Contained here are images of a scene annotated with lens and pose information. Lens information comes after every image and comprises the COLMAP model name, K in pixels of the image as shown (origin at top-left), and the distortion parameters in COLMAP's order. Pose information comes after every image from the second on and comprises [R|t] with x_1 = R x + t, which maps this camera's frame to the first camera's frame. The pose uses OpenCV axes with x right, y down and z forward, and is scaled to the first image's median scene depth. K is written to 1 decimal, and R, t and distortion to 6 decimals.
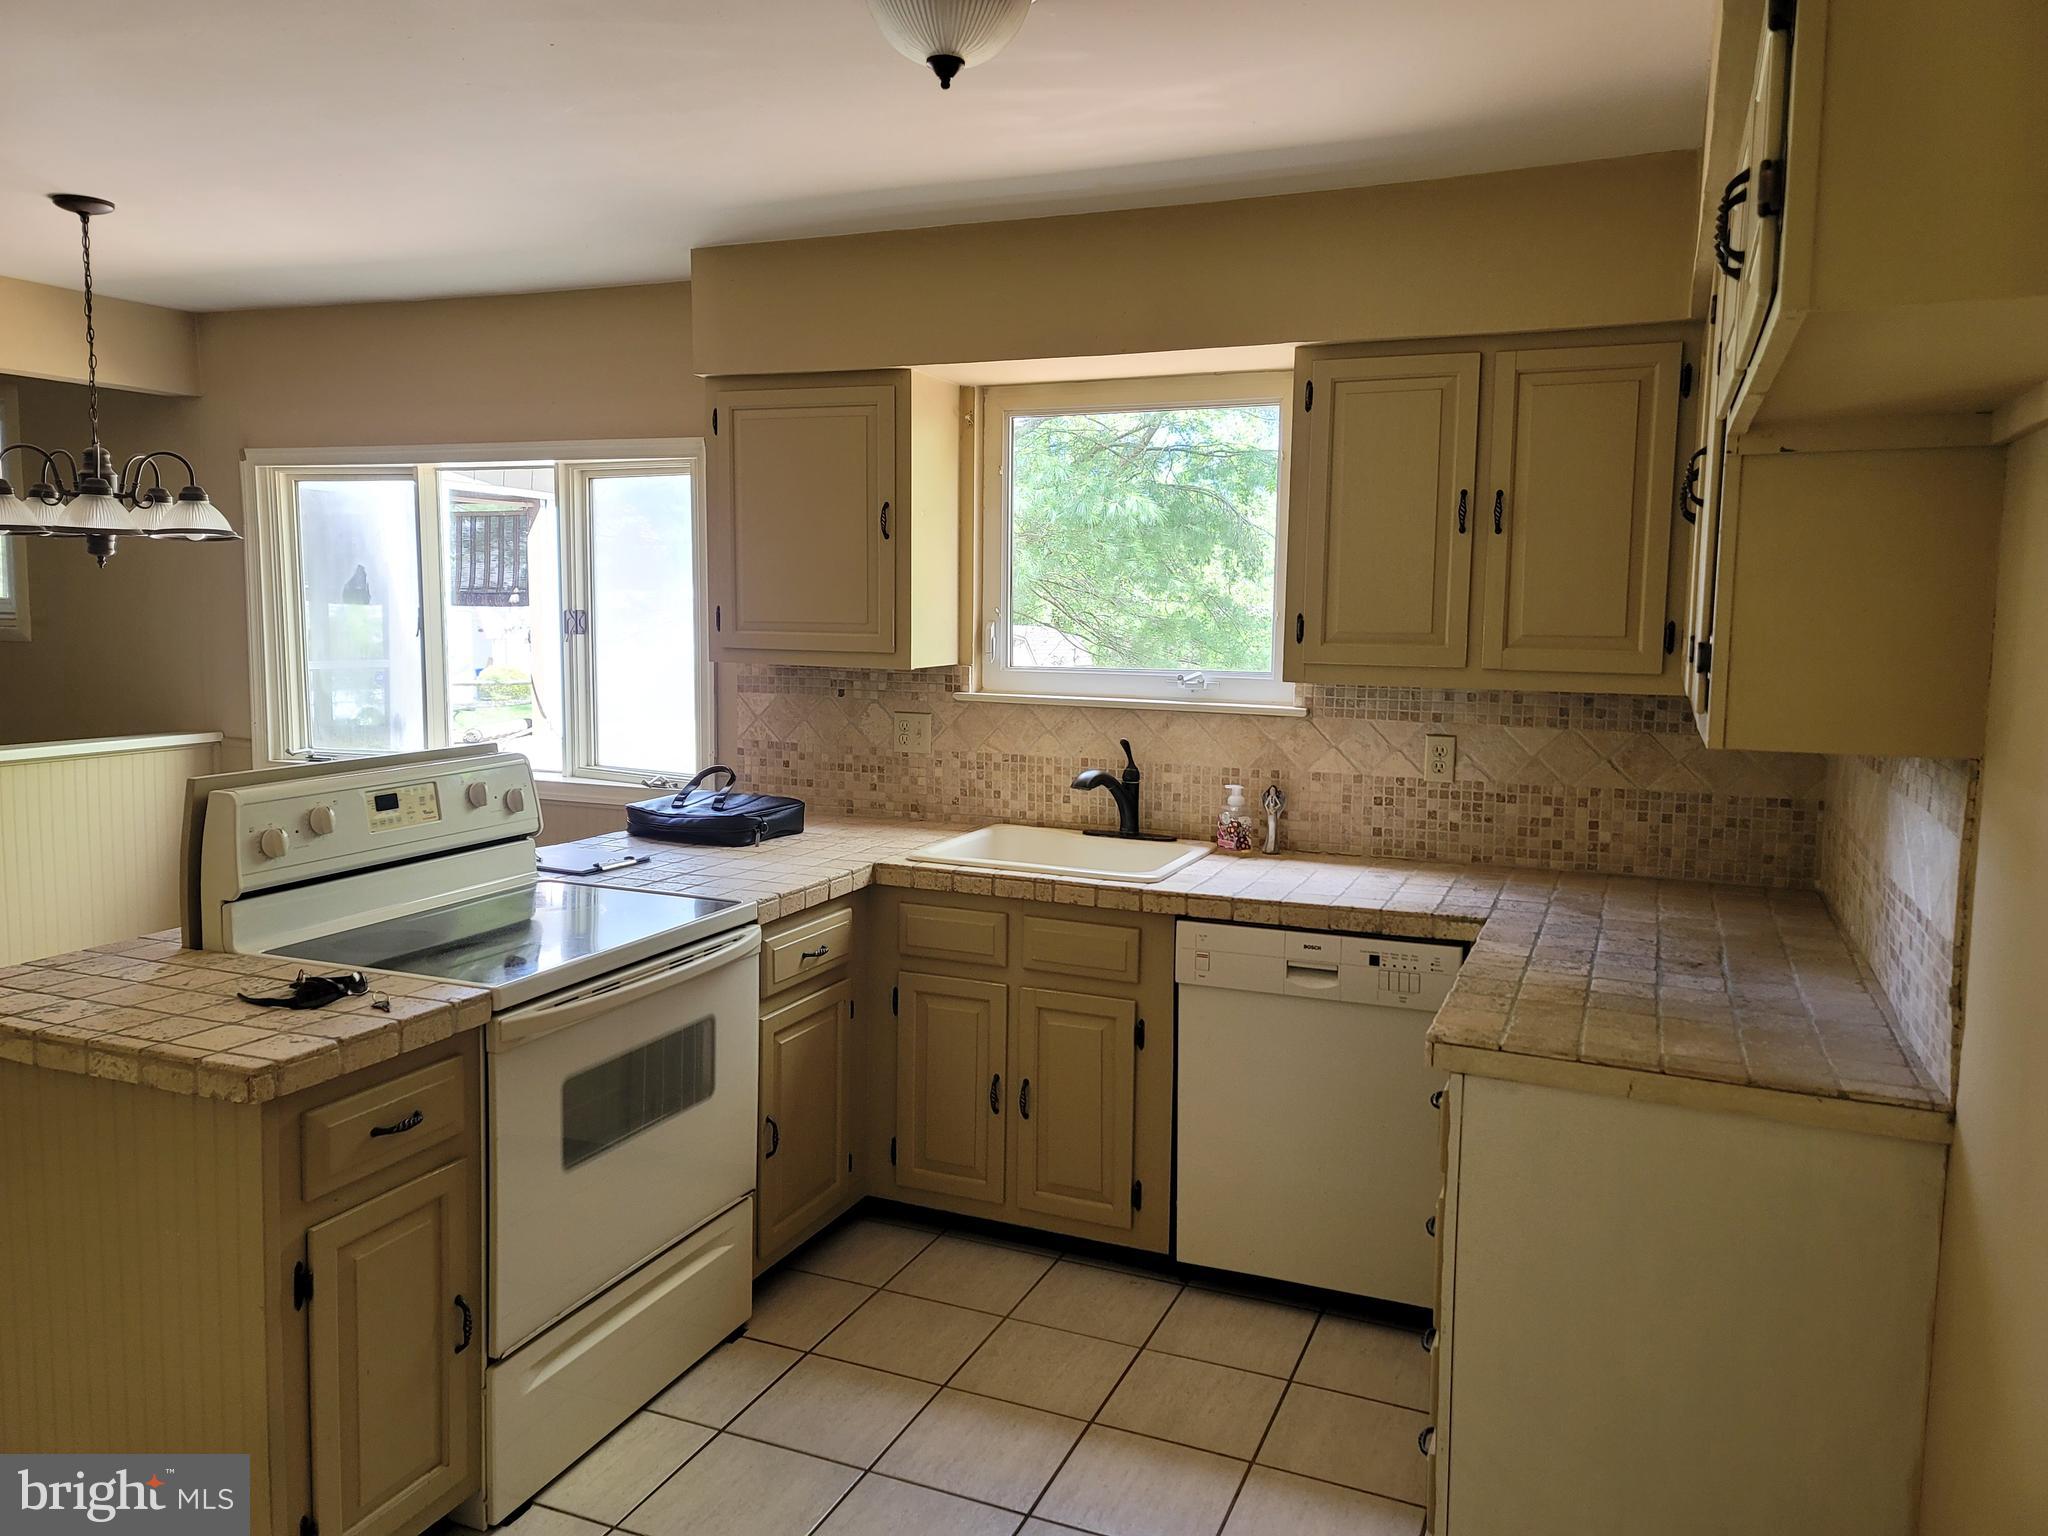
lens RADIAL K [[1489.6, 0, 1039.7], [0, 1489.6, 747.0], [0, 0, 1]] dist [0.090775, -0.082169]
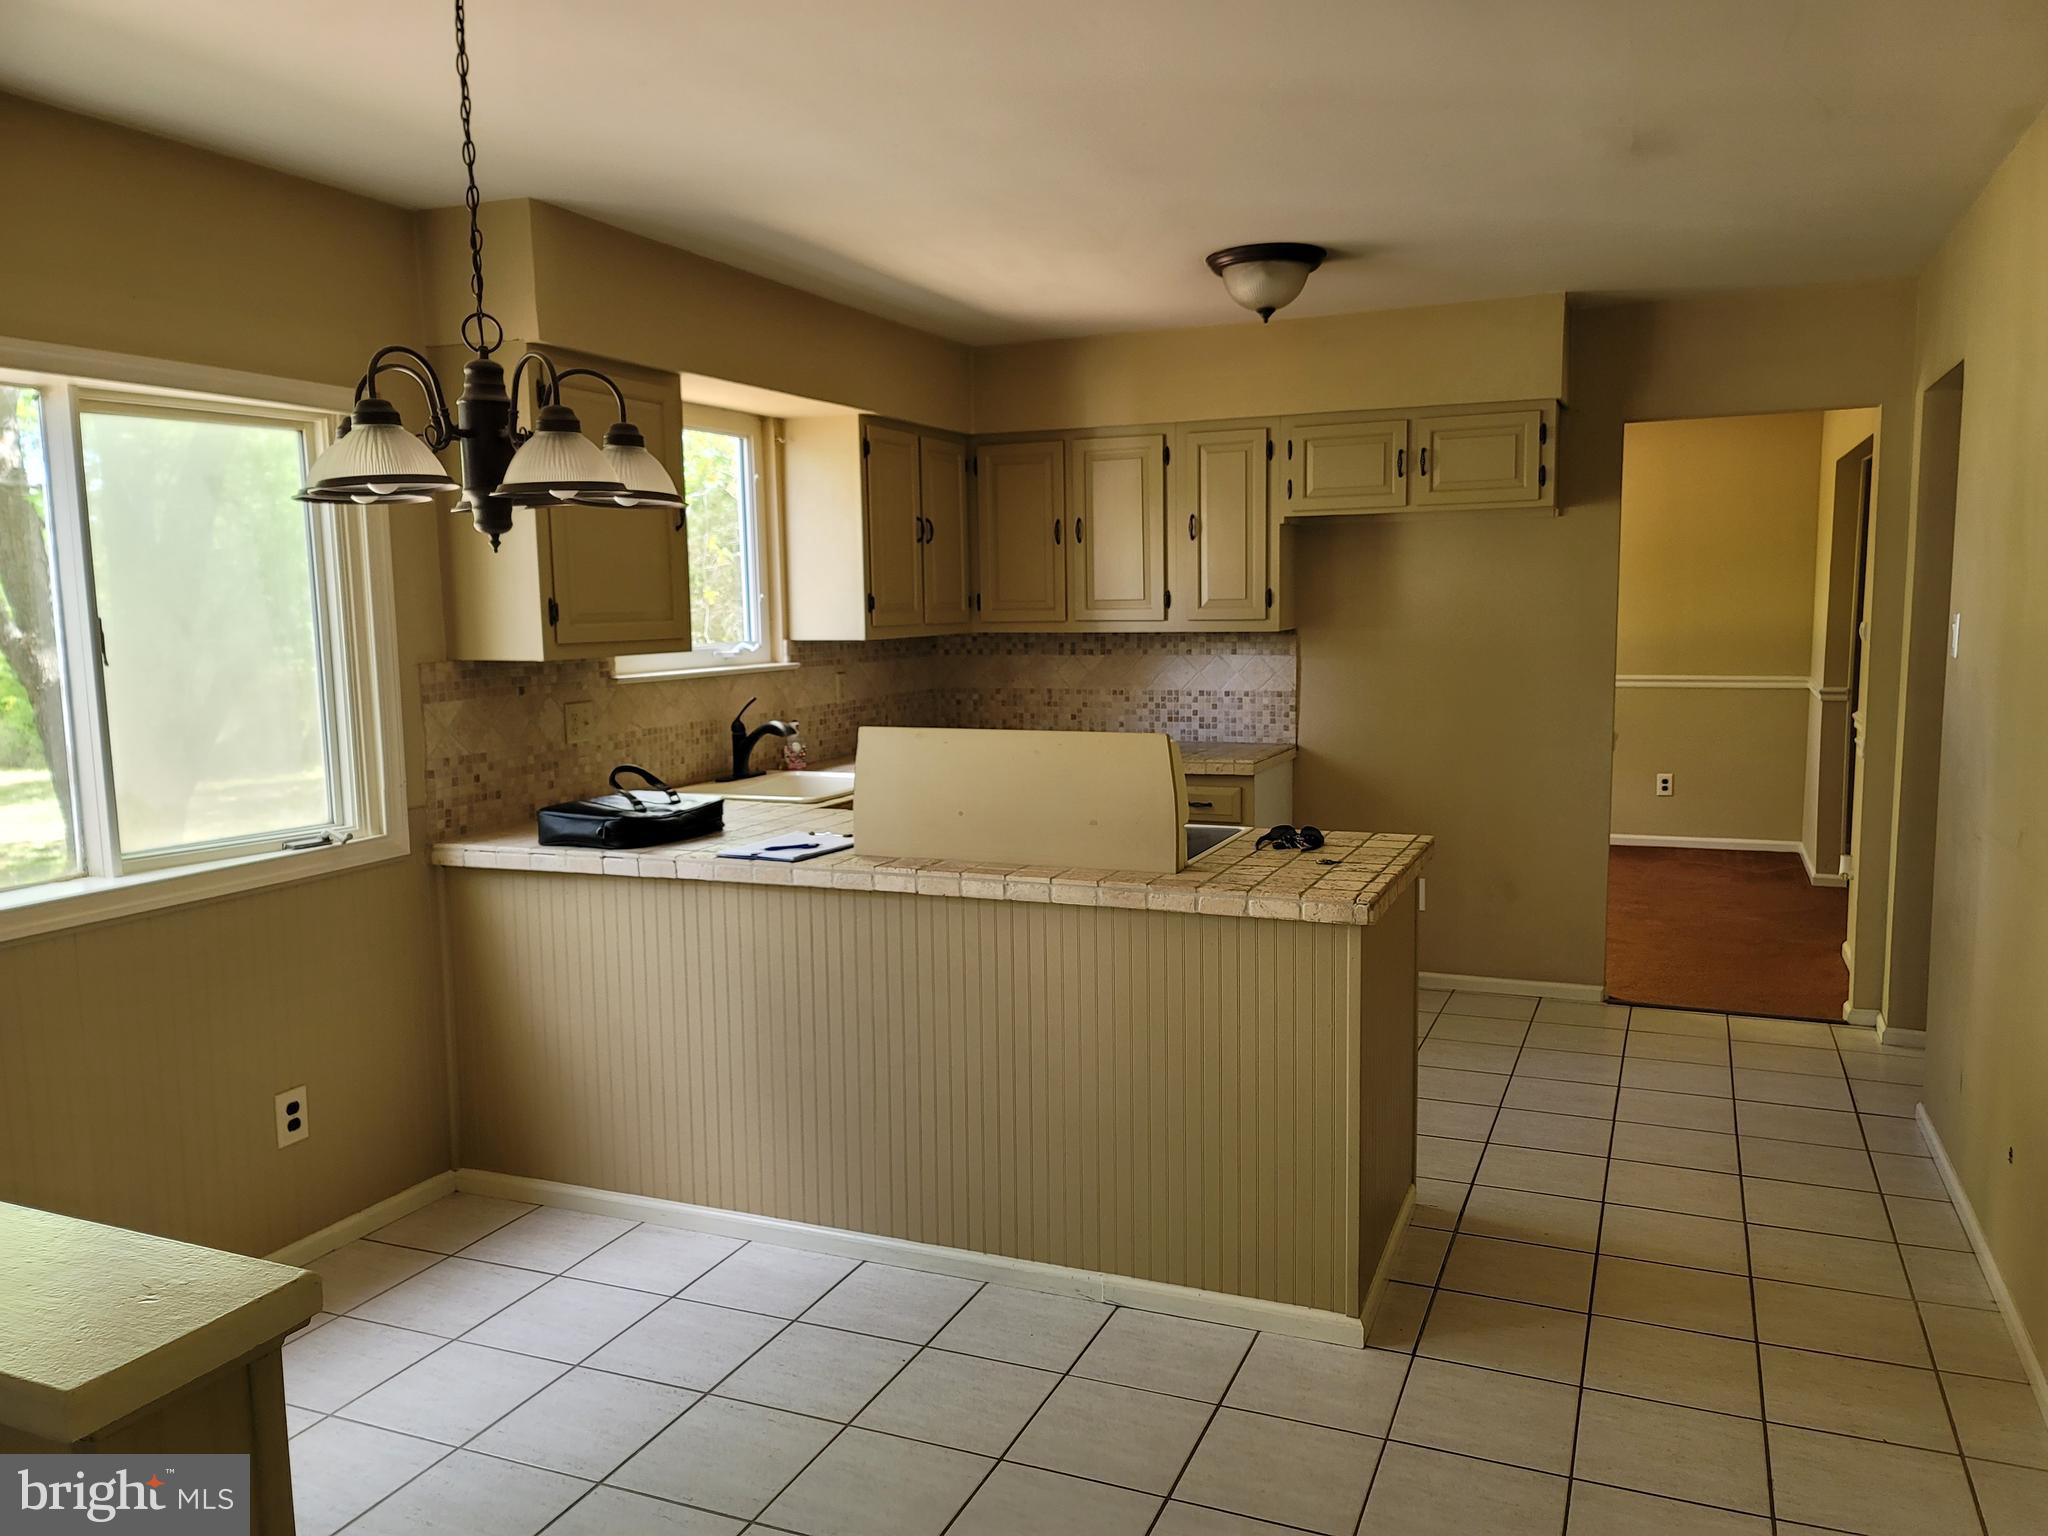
lens RADIAL K [[1509.0, 0, 1027.0], [0, 1509.0, 746.3], [0, 0, 1]] dist [0.084732, -0.081466]
pose [[0.002980, -0.112764, 0.993617, -1.234413], [0.117170, 0.986817, 0.111641, -0.081191], [-0.993107, 0.116089, 0.016153, 0.769933]]
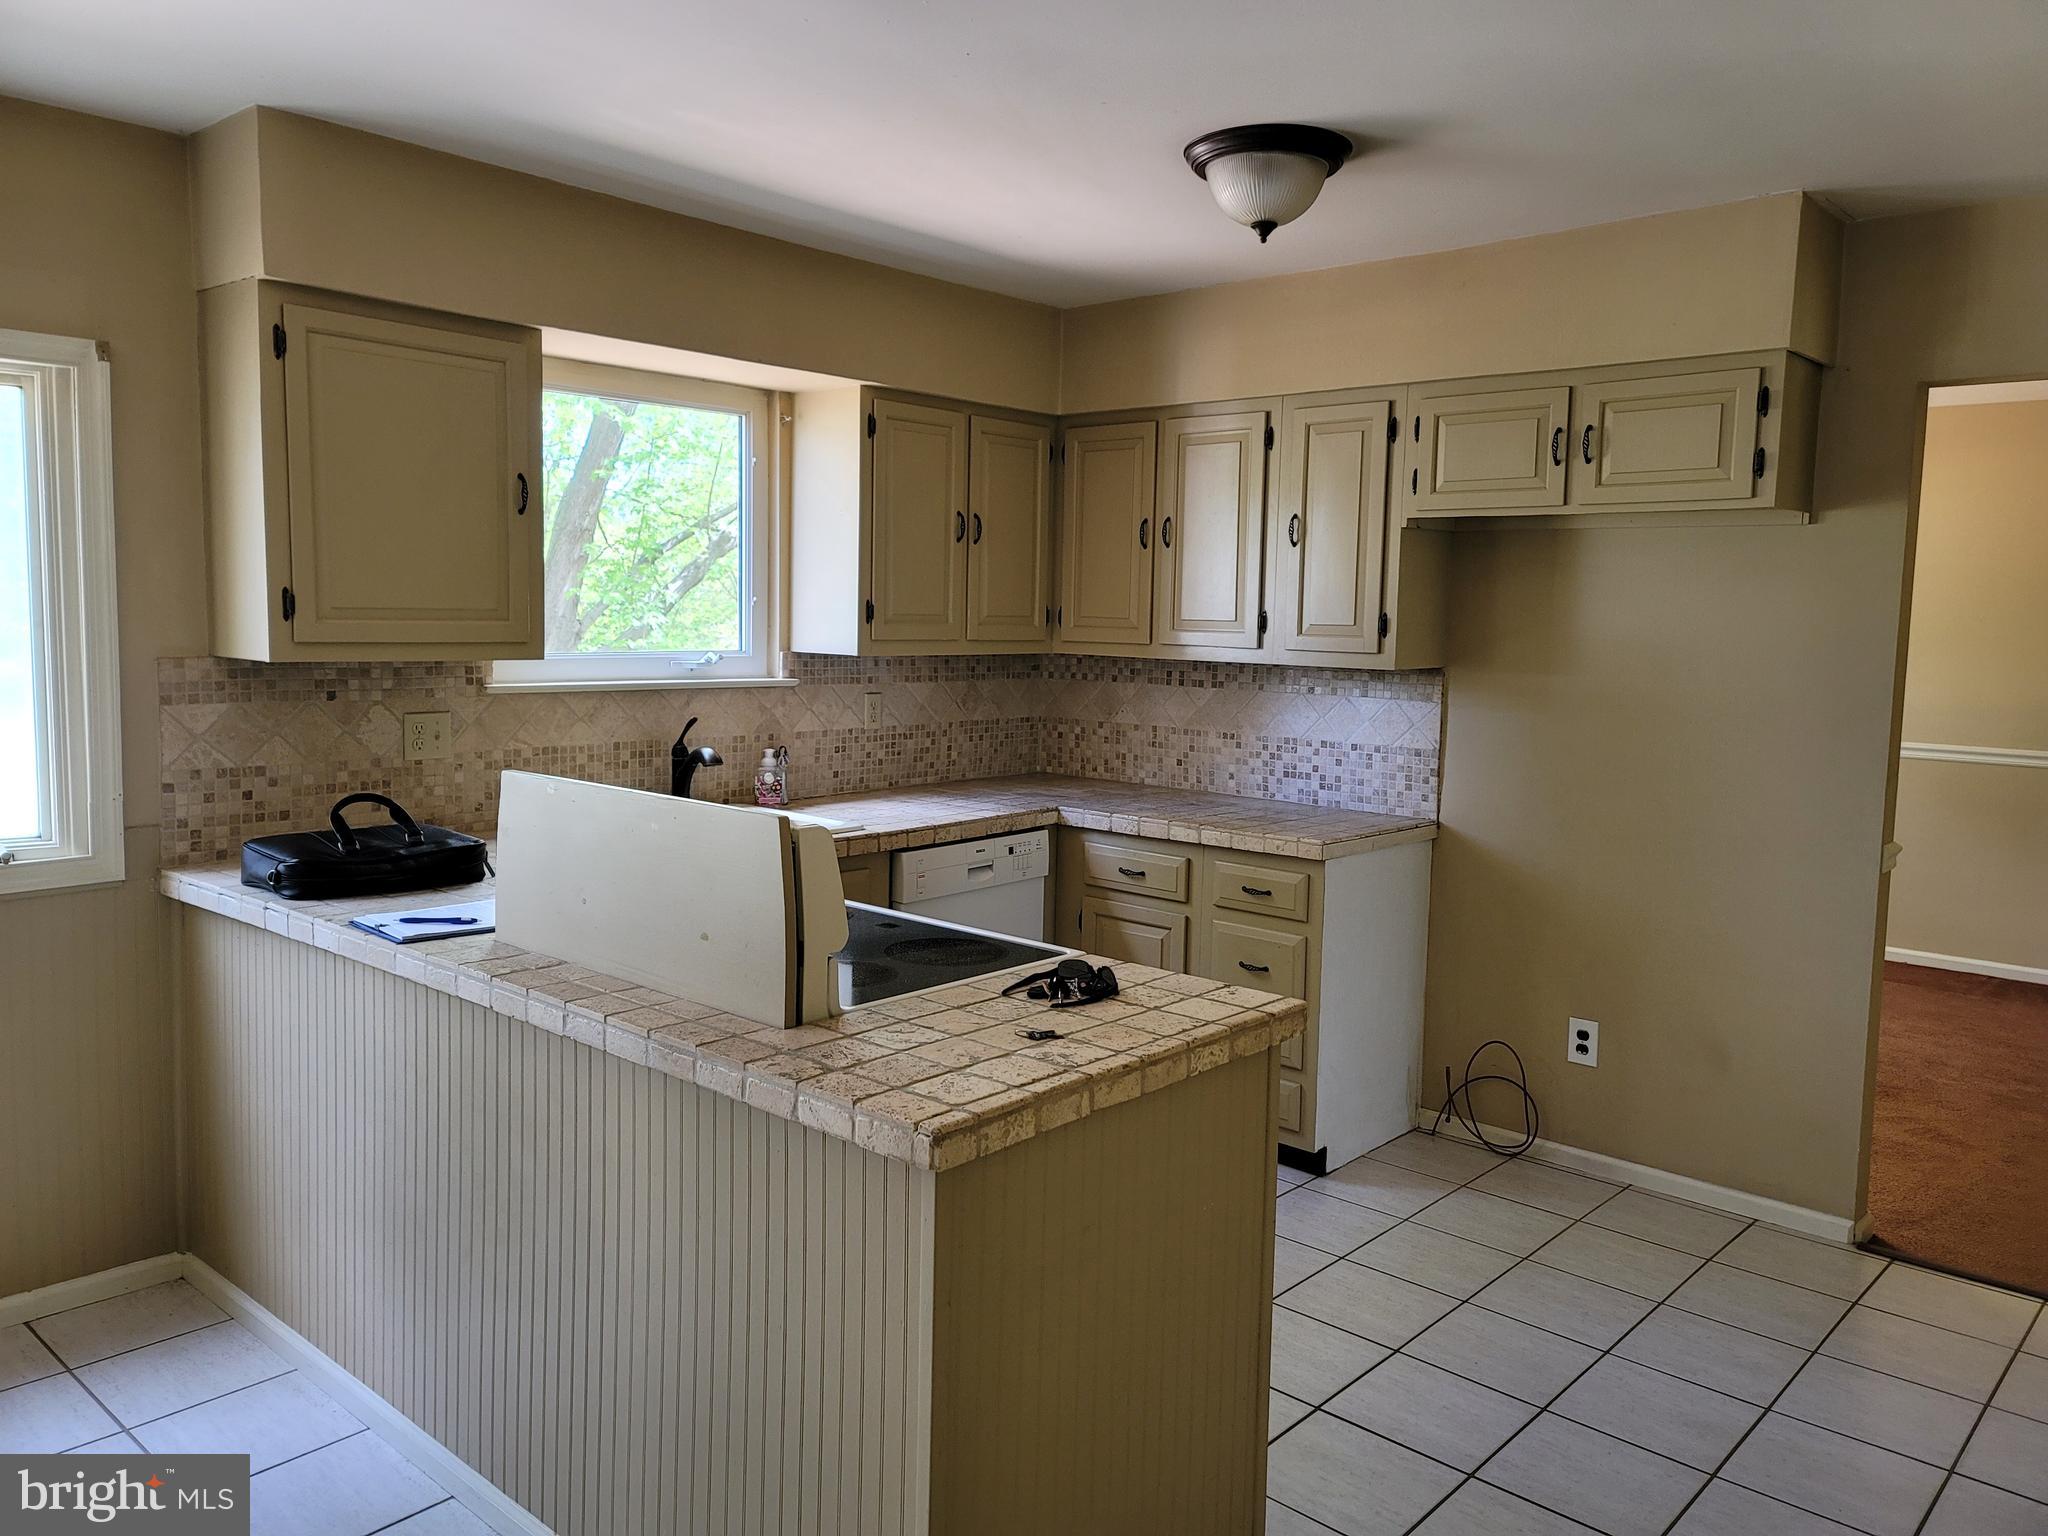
lens RADIAL K [[1498.5, 0, 1018.8], [0, 1498.5, 725.5], [0, 0, 1]] dist [0.060792, 0.001908]
pose [[0.324149, -0.080704, 0.942557, -0.891659], [0.078338, 0.995222, 0.058272, -0.044274], [-0.942757, 0.054949, 0.328922, 0.439968]]
